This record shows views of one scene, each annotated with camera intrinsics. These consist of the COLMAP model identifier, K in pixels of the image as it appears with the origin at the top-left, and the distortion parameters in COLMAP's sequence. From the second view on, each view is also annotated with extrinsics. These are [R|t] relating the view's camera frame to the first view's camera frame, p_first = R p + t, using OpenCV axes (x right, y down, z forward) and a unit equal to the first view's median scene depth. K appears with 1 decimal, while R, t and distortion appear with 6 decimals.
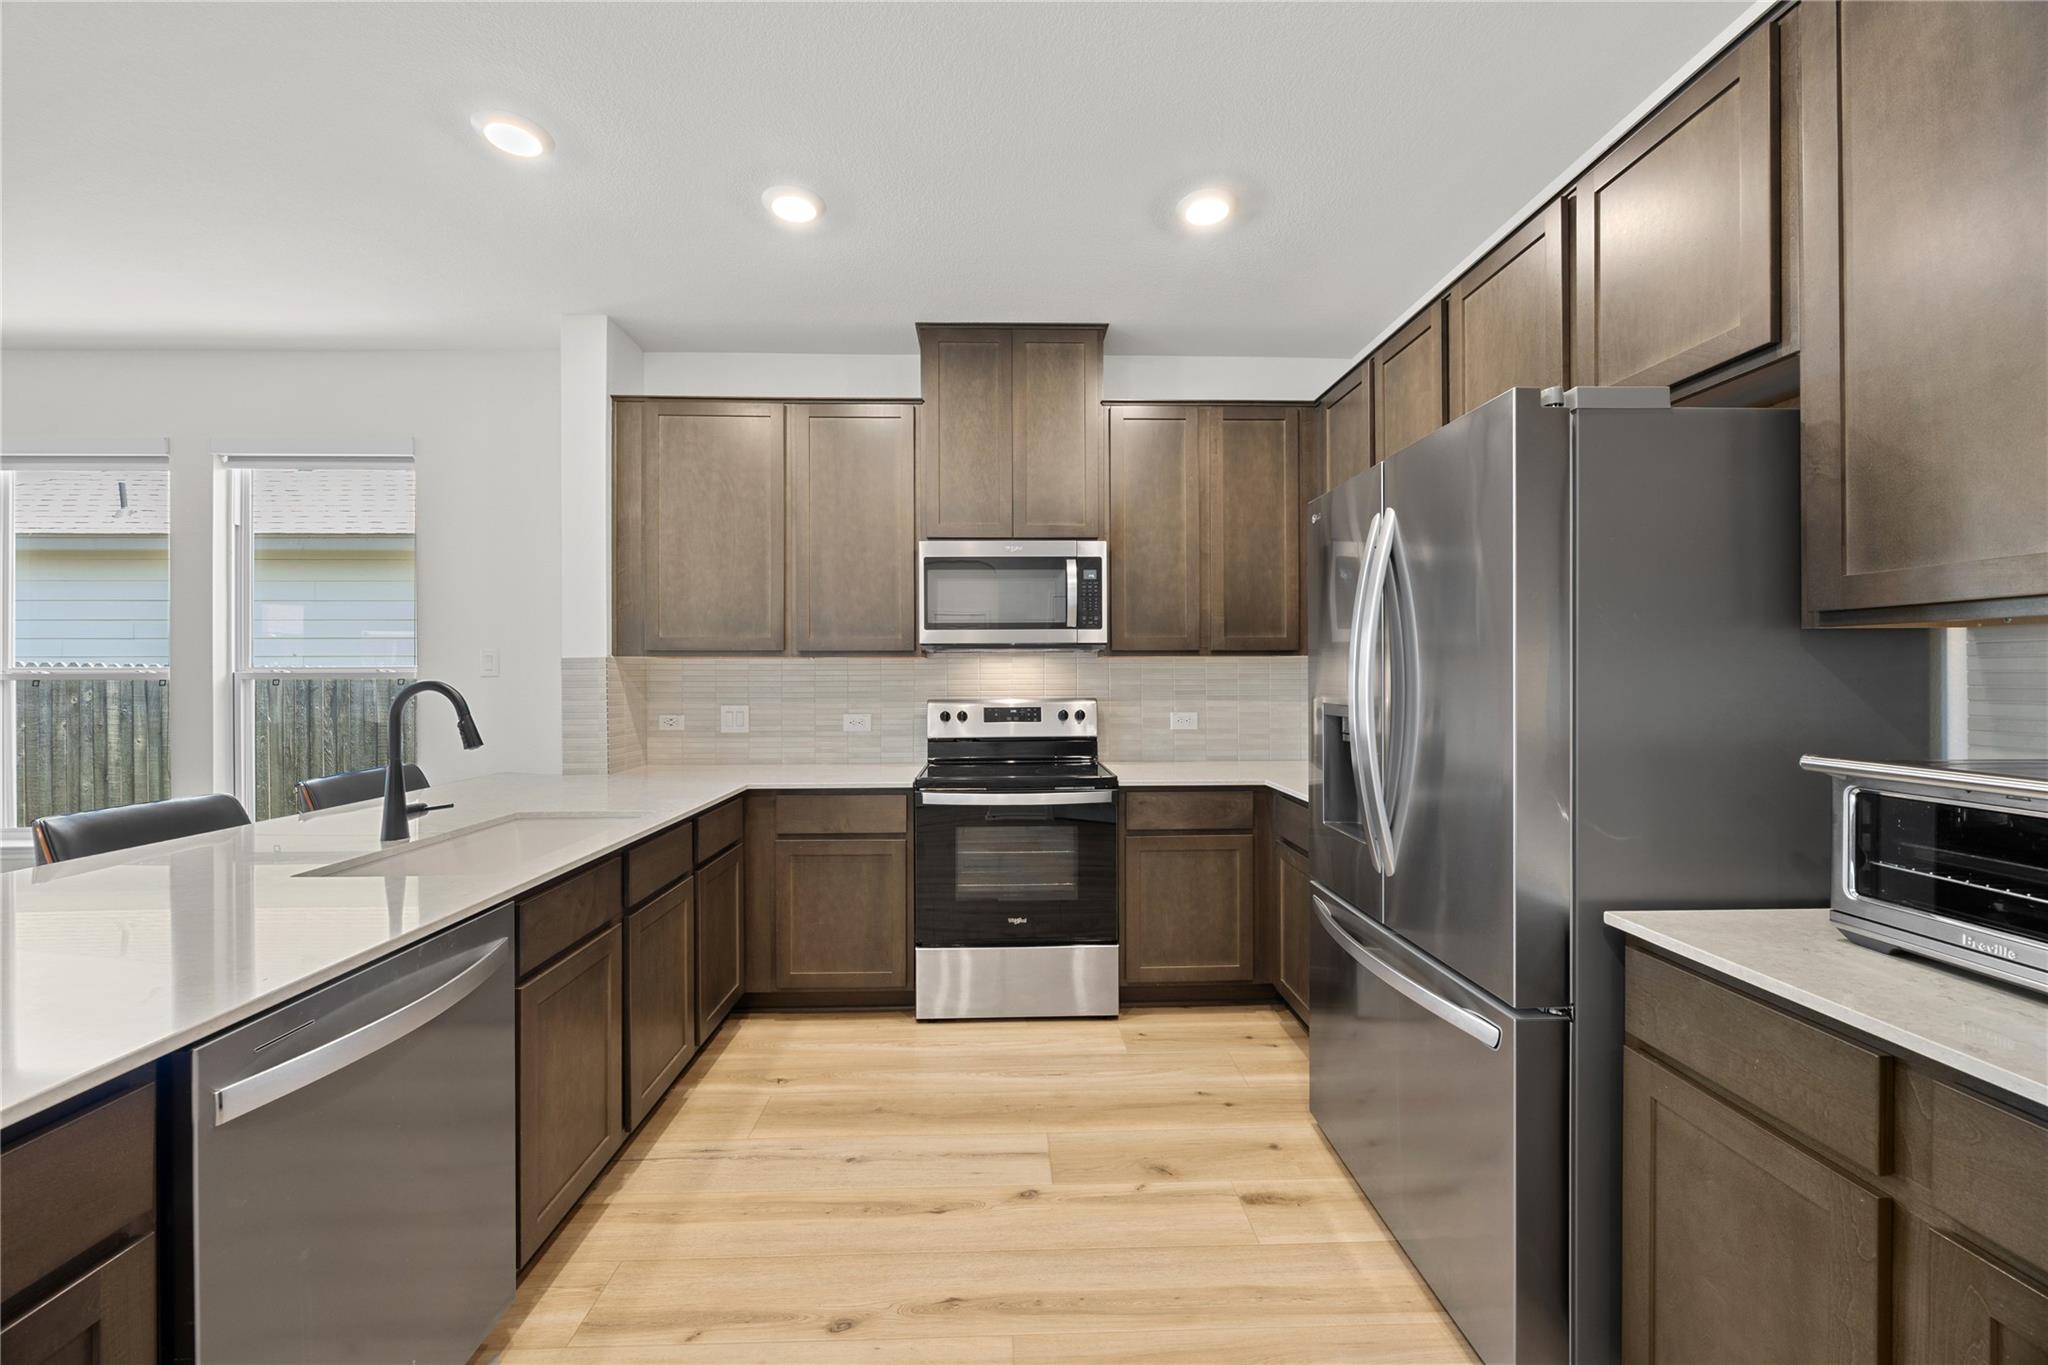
lens RADIAL K [[777.8, 0, 1024.0], [0, 777.8, 682.5], [0, 0, 1]] dist [-0.000581, 0.000122]
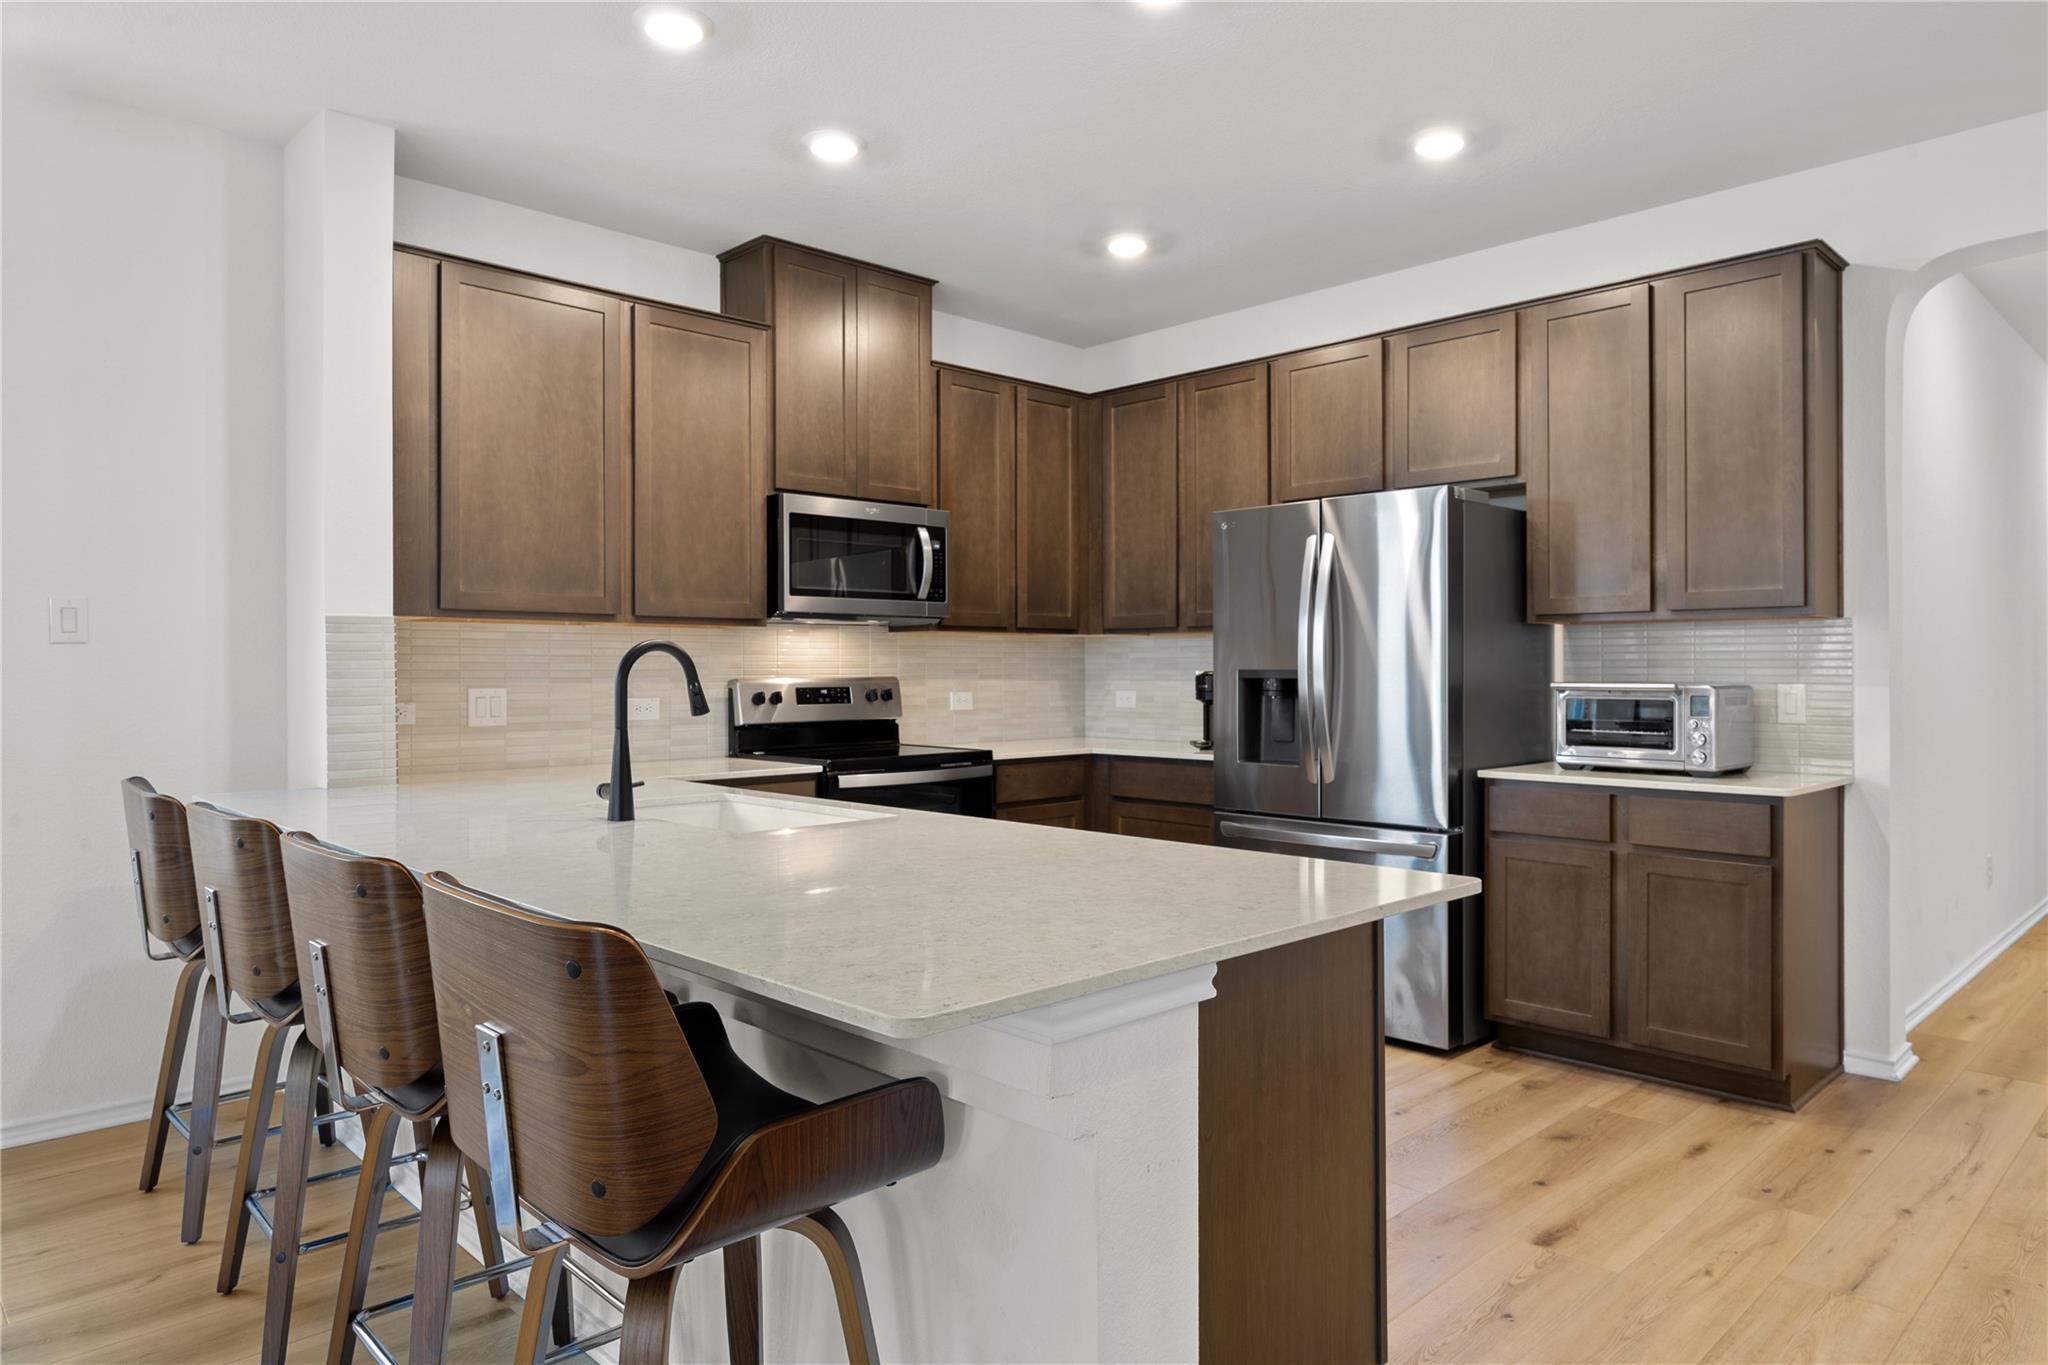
lens RADIAL K [[1284.4, 0, 1024.0], [0, 1284.4, 682.5], [0, 0, 1]] dist [0.052962, -0.000247]
pose [[0.740822, -0.005658, 0.671677, -0.883588], [0.006585, 0.999978, 0.001160, 0.028464], [-0.671669, 0.003564, 0.740843, -0.238597]]
